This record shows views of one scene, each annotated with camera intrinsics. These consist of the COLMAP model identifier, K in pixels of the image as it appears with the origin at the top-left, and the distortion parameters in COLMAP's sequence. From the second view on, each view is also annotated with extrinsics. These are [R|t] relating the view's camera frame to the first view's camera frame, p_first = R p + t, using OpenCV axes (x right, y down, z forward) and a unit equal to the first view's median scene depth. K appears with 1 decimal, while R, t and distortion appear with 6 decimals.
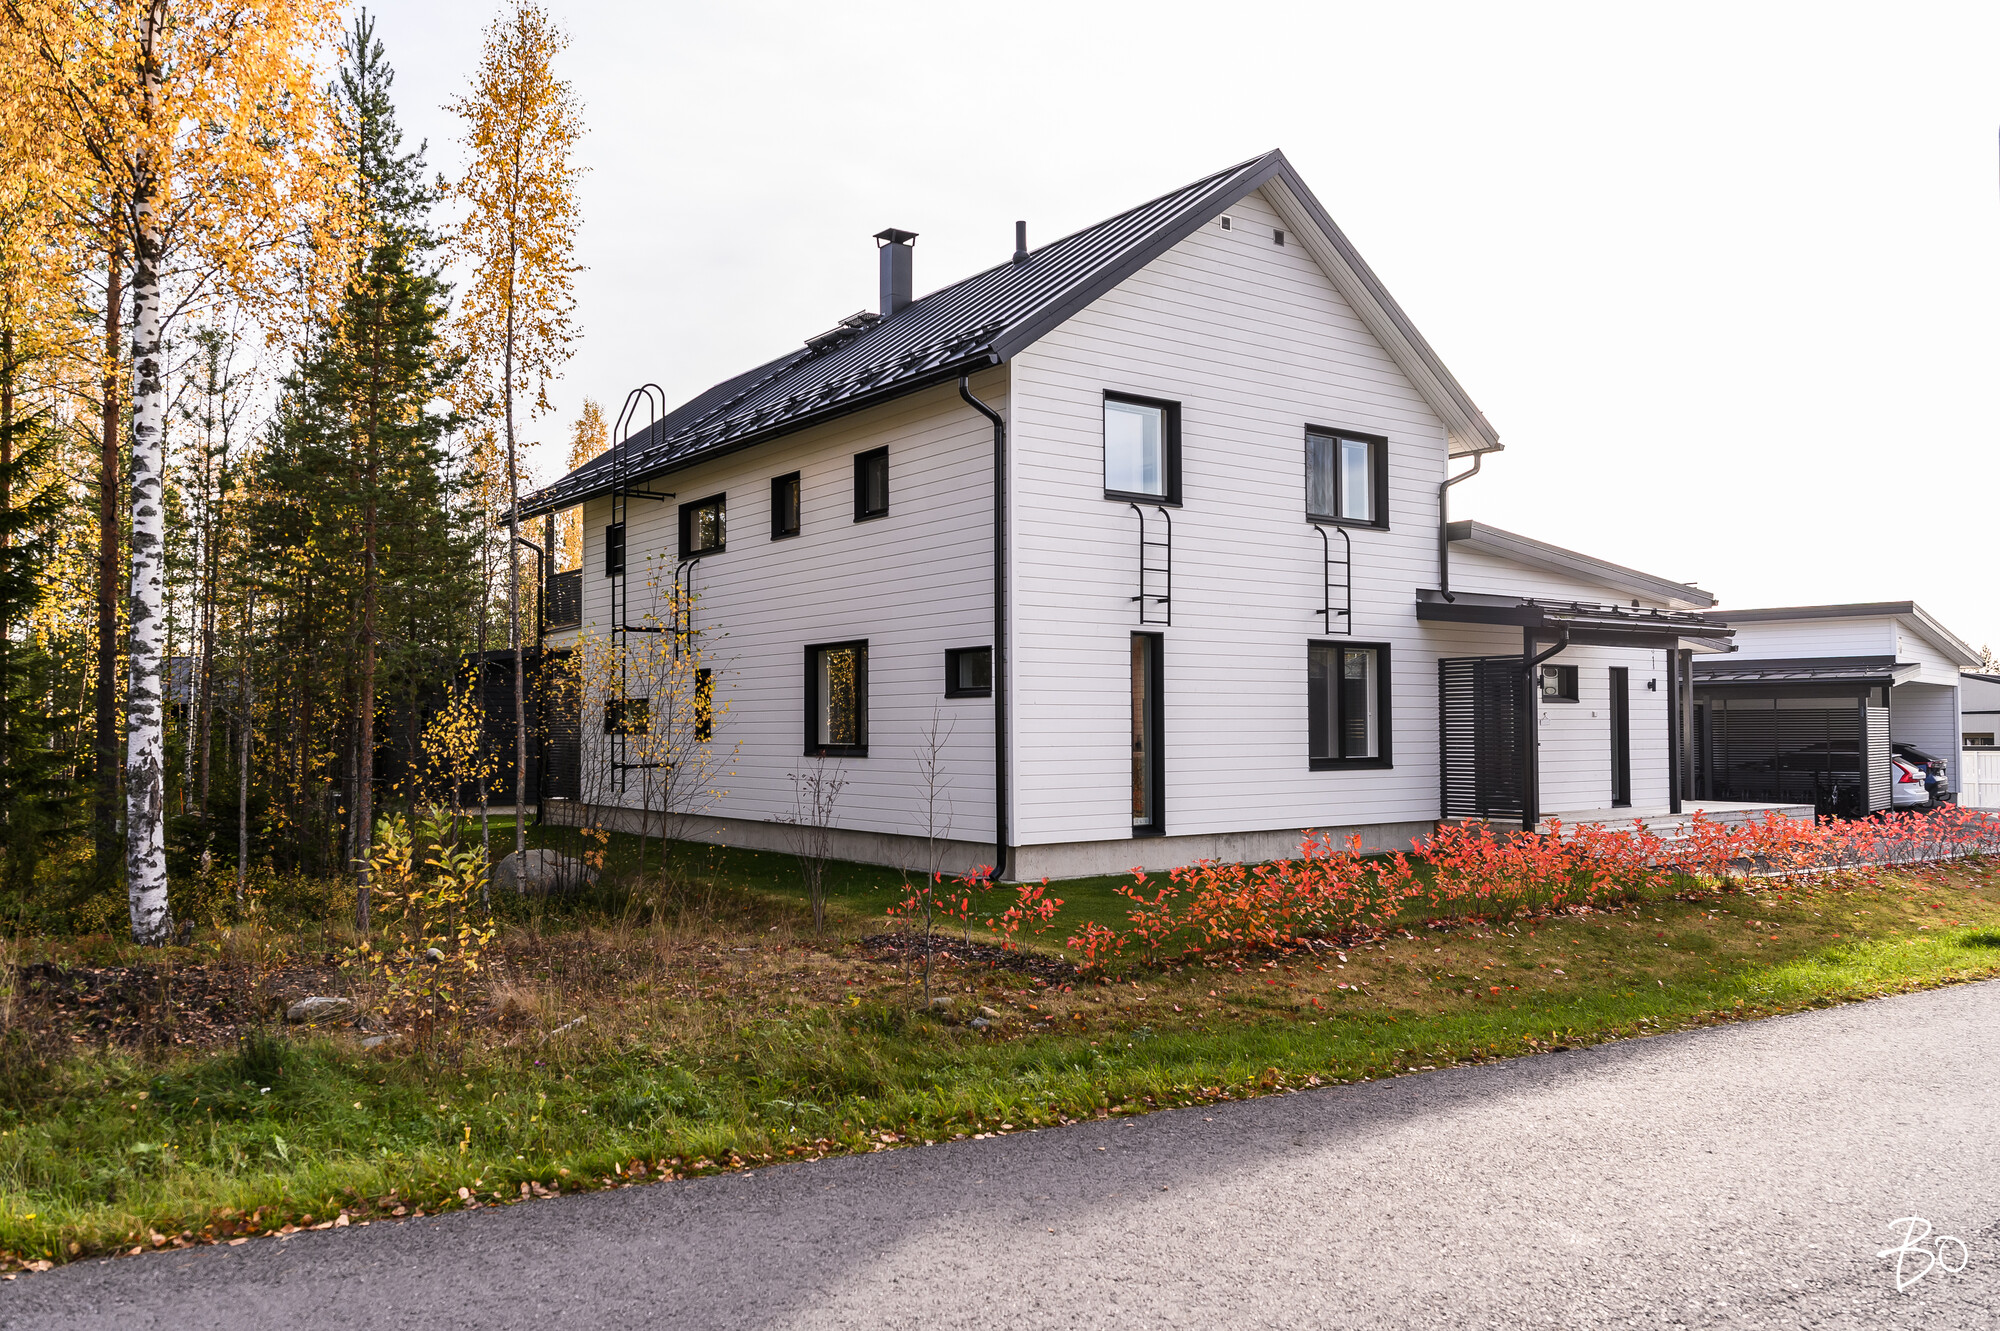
lens RADIAL K [[1515.3, 0, 1000.8], [0, 1515.3, 666.8], [0, 0, 1]] dist [0.004072, -0.002953]
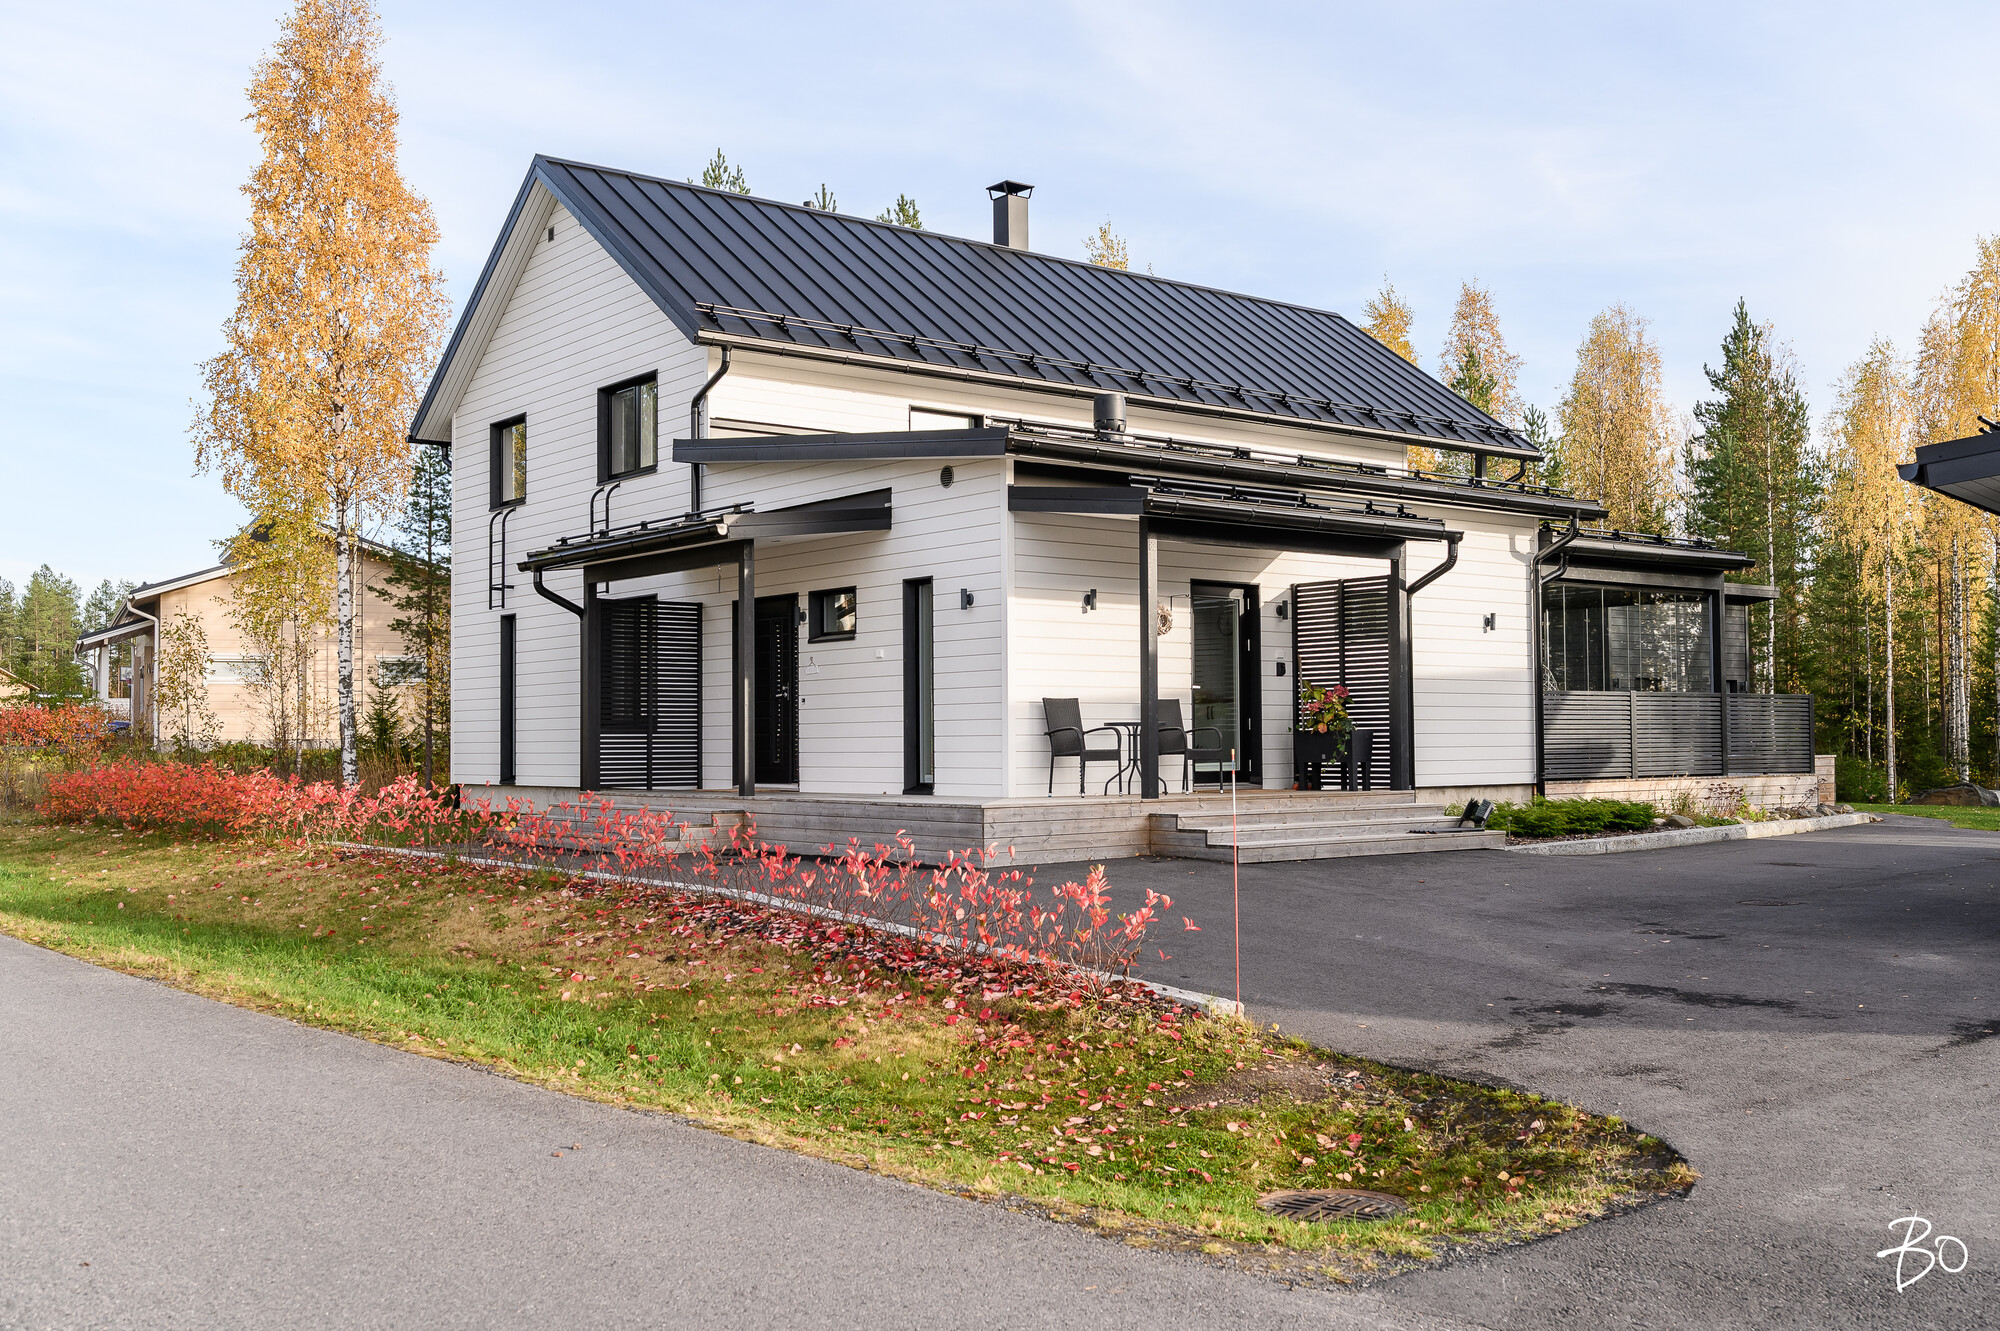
lens RADIAL K [[1885.0, 0, 1011.5], [0, 1885.0, 673.0], [0, 0, 1]] dist [0.003539, 0.000000]
pose [[0.042927, -0.038255, -0.998346, 1.434728], [0.042543, 0.998430, -0.036429, 0.084957], [0.998172, -0.040909, 0.044487, 1.189754]]
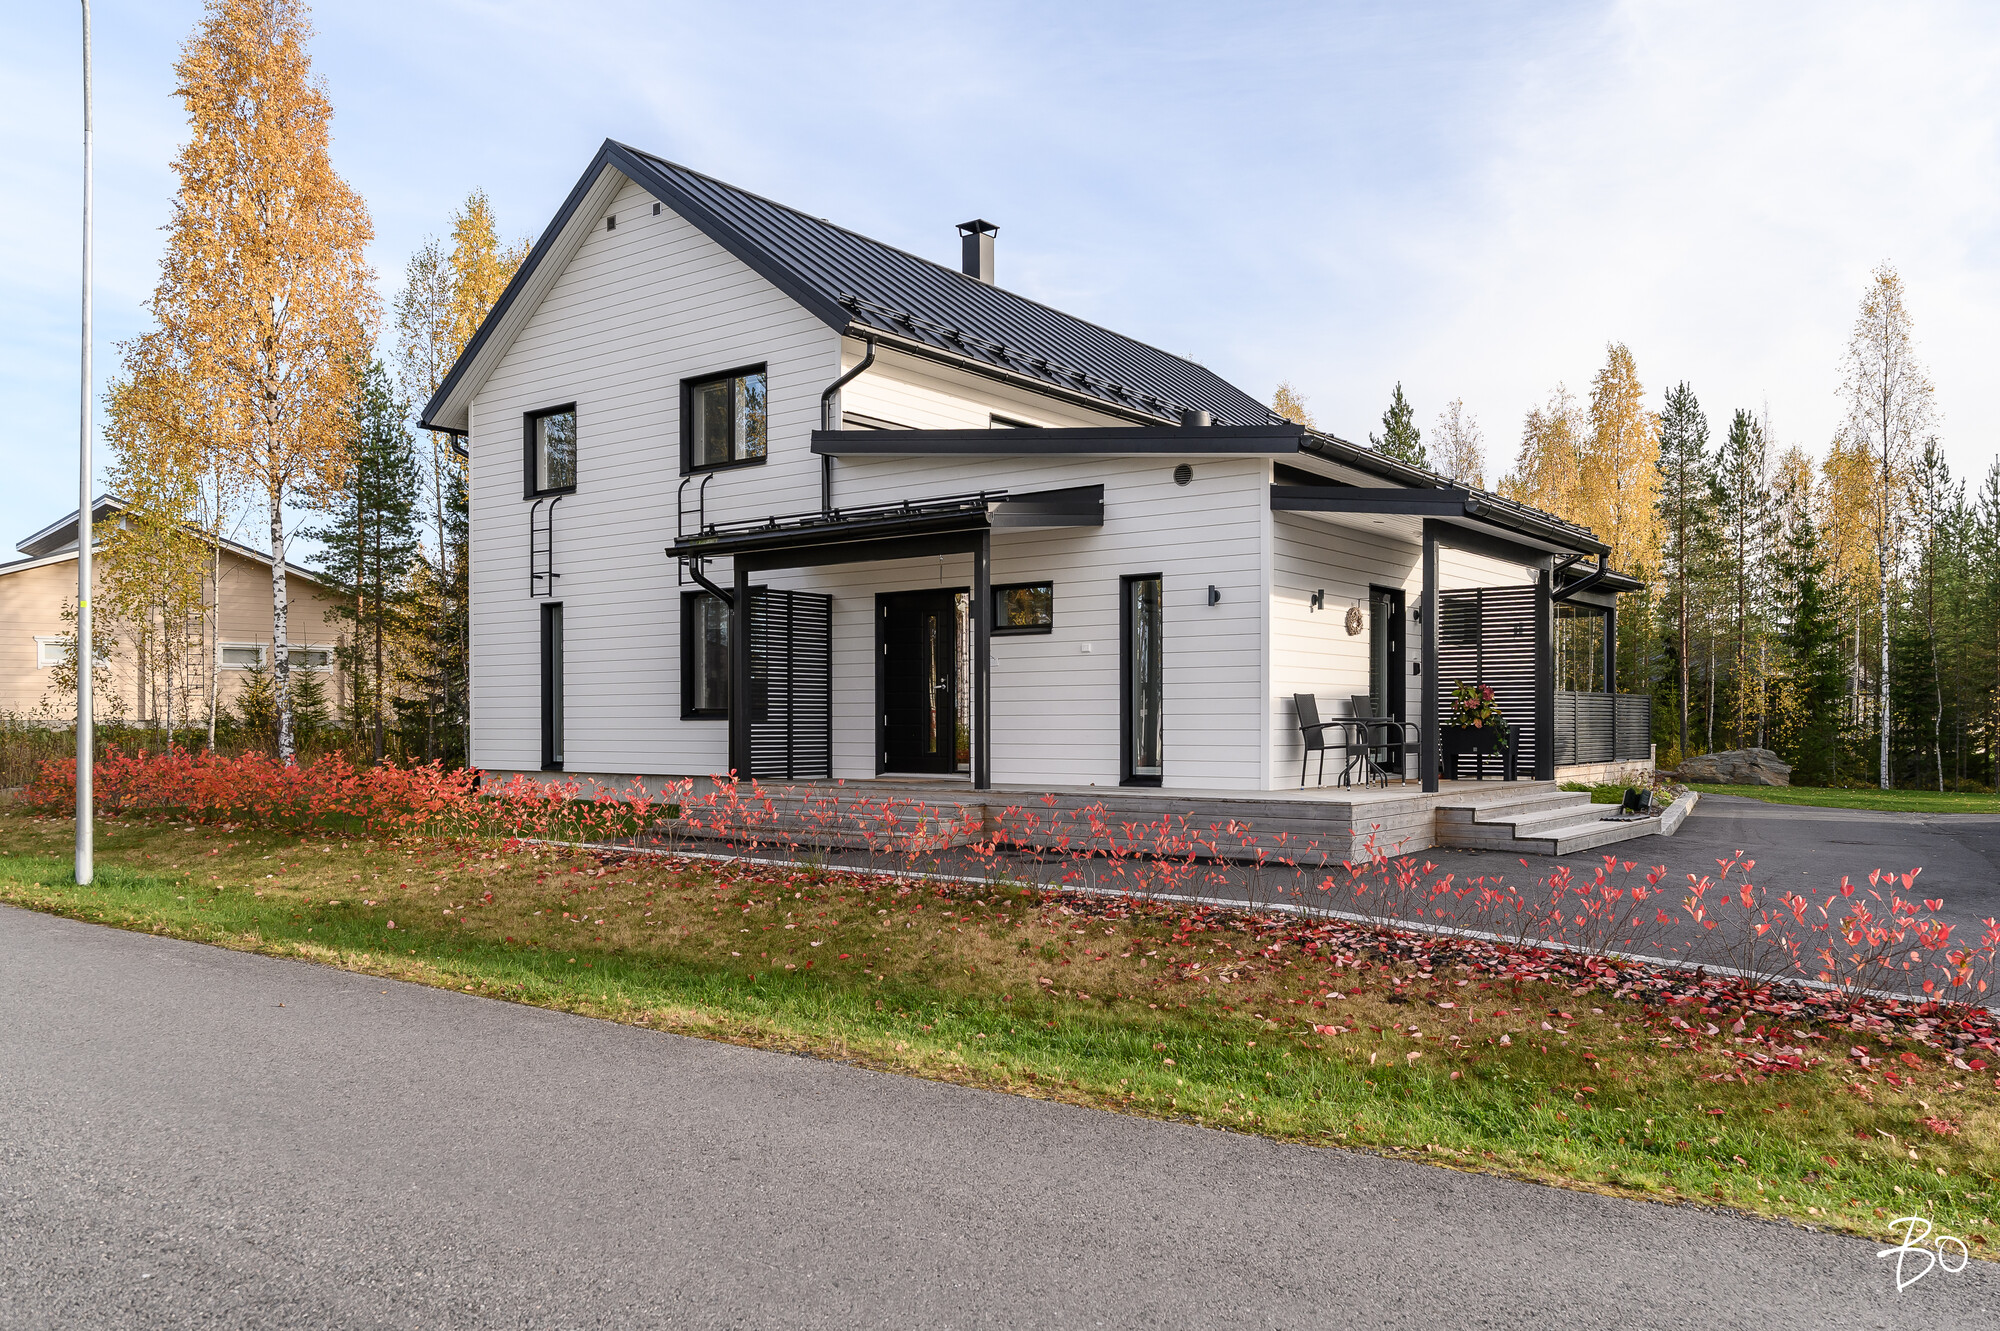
lens RADIAL K [[1468.7, 0, 1001.5], [0, 1468.7, 730.2], [0, 0, 1]] dist [0.005255, -0.006721]
pose [[0.286123, 0.003799, -0.958185, 1.187281], [0.035555, 0.999261, 0.014579, 0.067015], [0.957533, -0.038239, 0.285777, 0.899164]]
